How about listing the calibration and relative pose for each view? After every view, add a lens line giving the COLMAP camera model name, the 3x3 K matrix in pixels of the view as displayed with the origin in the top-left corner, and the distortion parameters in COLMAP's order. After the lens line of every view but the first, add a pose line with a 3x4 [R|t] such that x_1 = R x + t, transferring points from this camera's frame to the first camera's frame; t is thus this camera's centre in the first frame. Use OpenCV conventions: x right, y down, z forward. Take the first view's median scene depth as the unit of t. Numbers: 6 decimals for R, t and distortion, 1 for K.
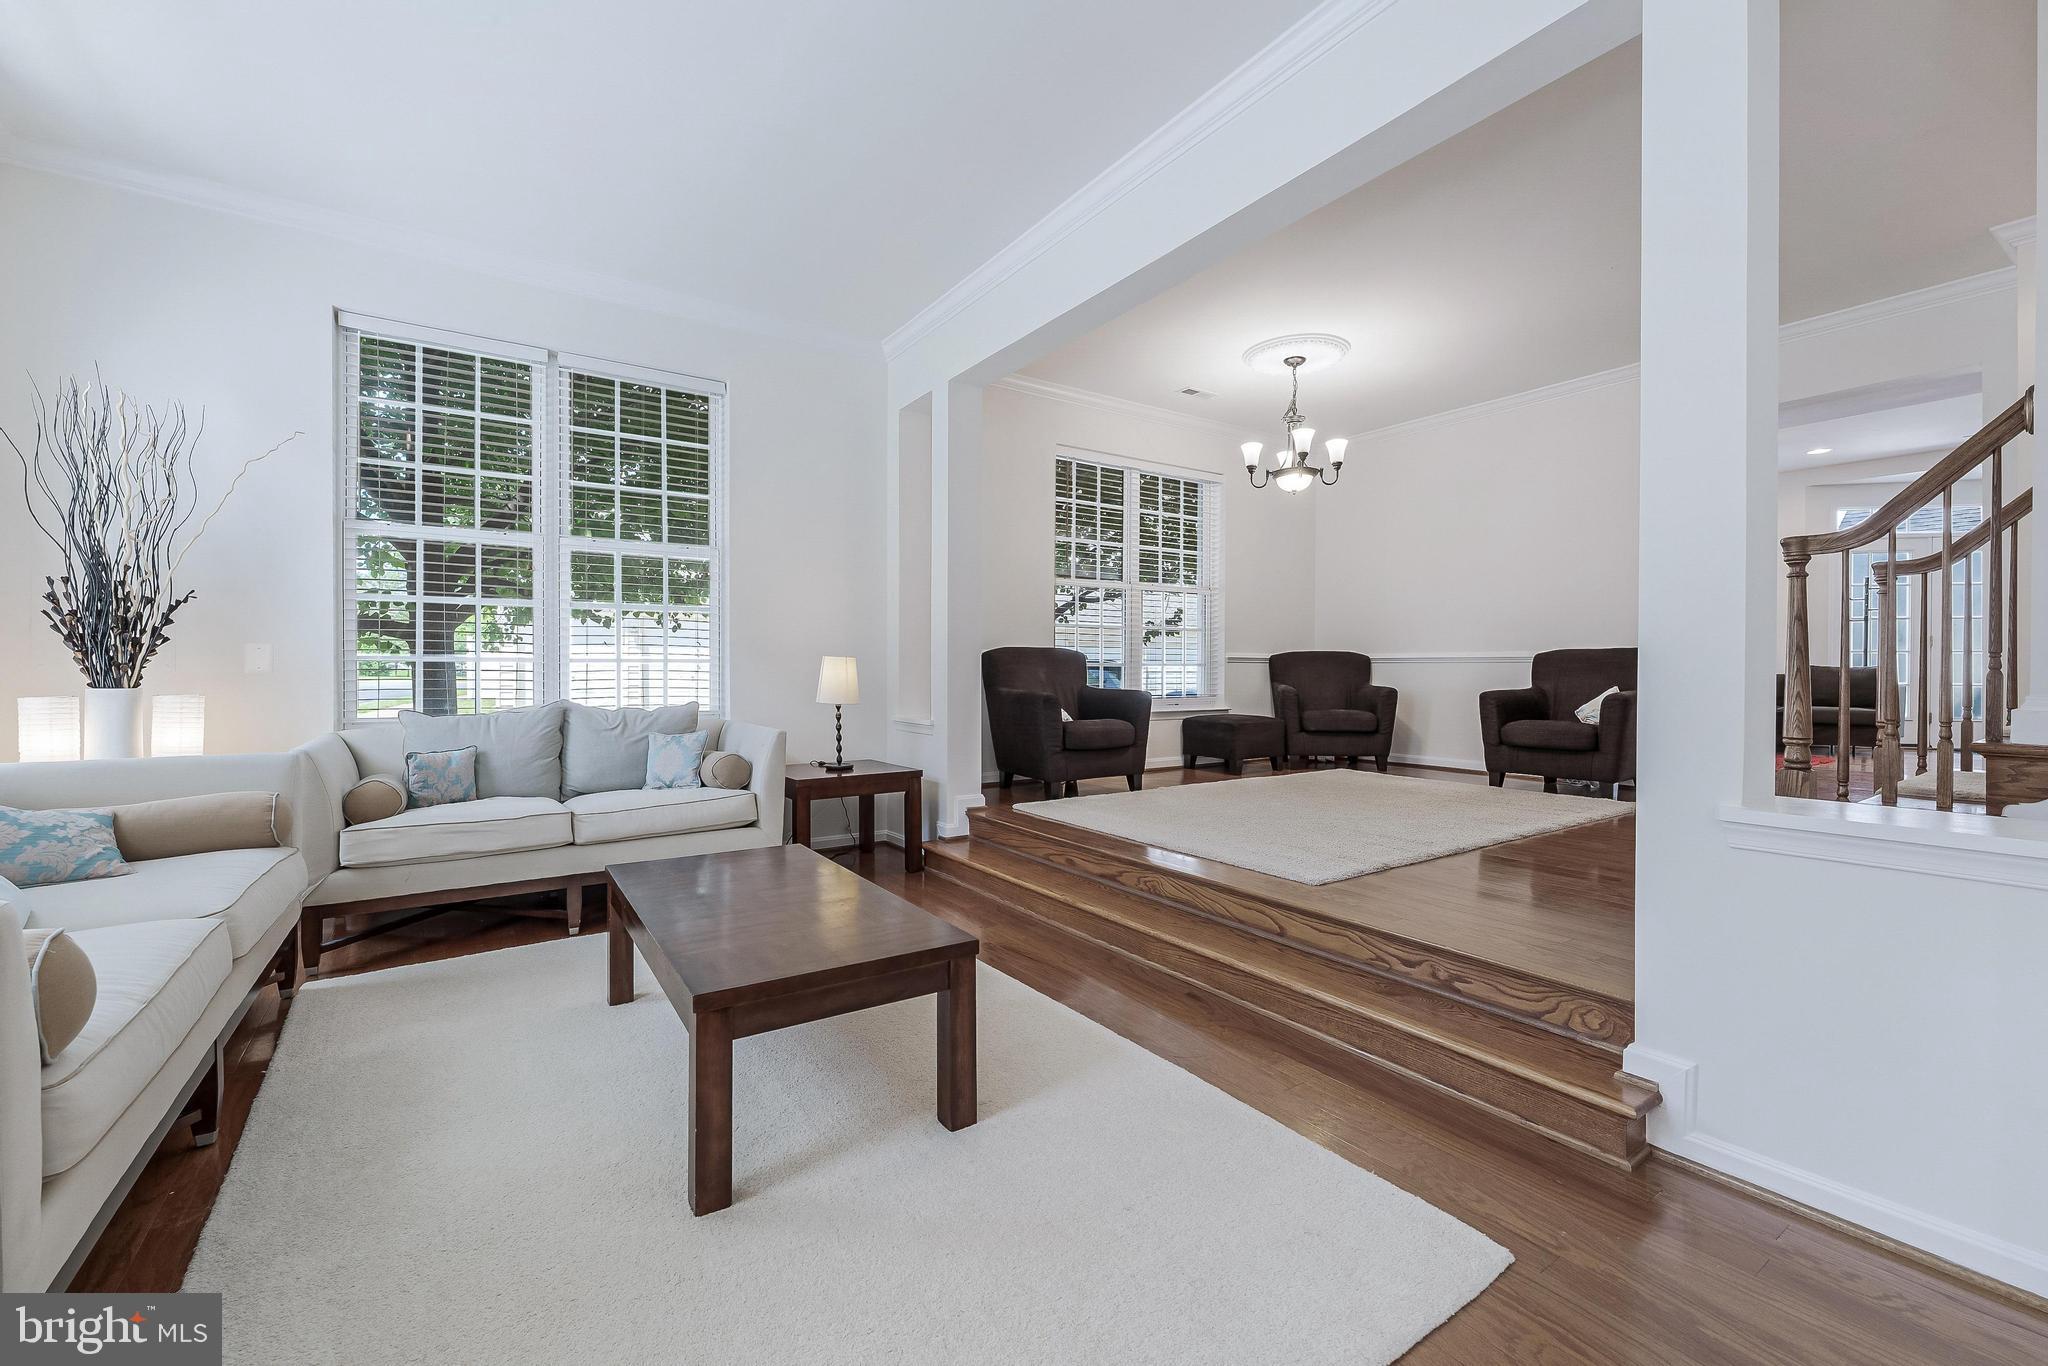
lens RADIAL K [[832.0, 0, 1022.7], [0, 832.0, 676.6], [0, 0, 1]] dist [-0.002994, 0.000426]
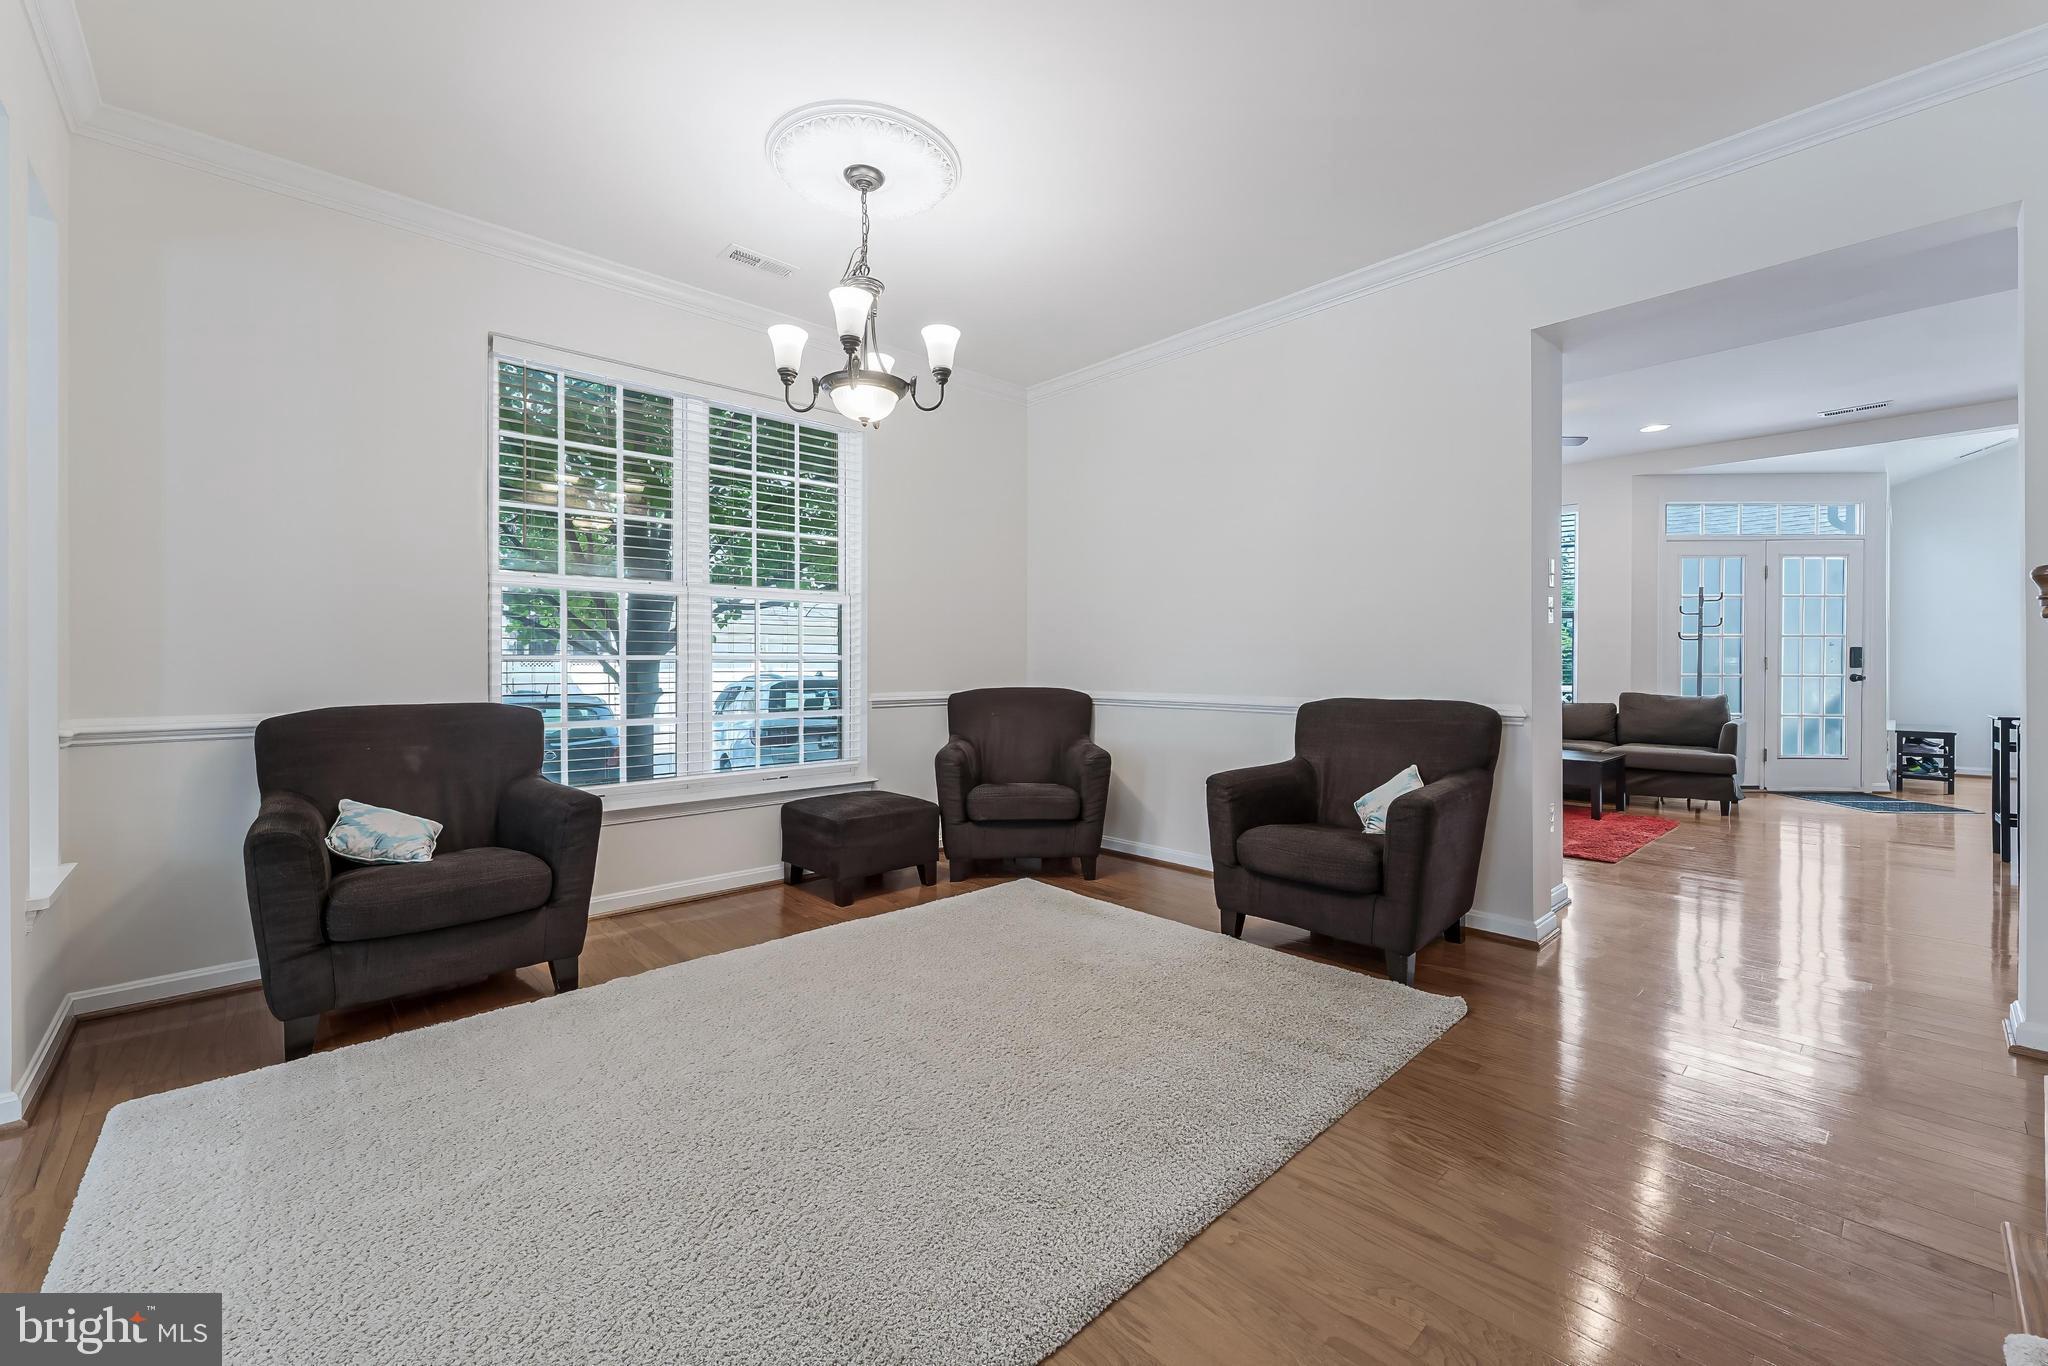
lens RADIAL K [[832.0, 0, 1020.8], [0, 832.0, 666.4], [0, 0, 1]] dist [-0.002994, 0.000426]
pose [[0.987291, -0.002973, 0.158896, 0.299437], [0.004333, 0.999957, -0.008208, -0.051097], [-0.158865, 0.008792, 0.987261, 0.399105]]
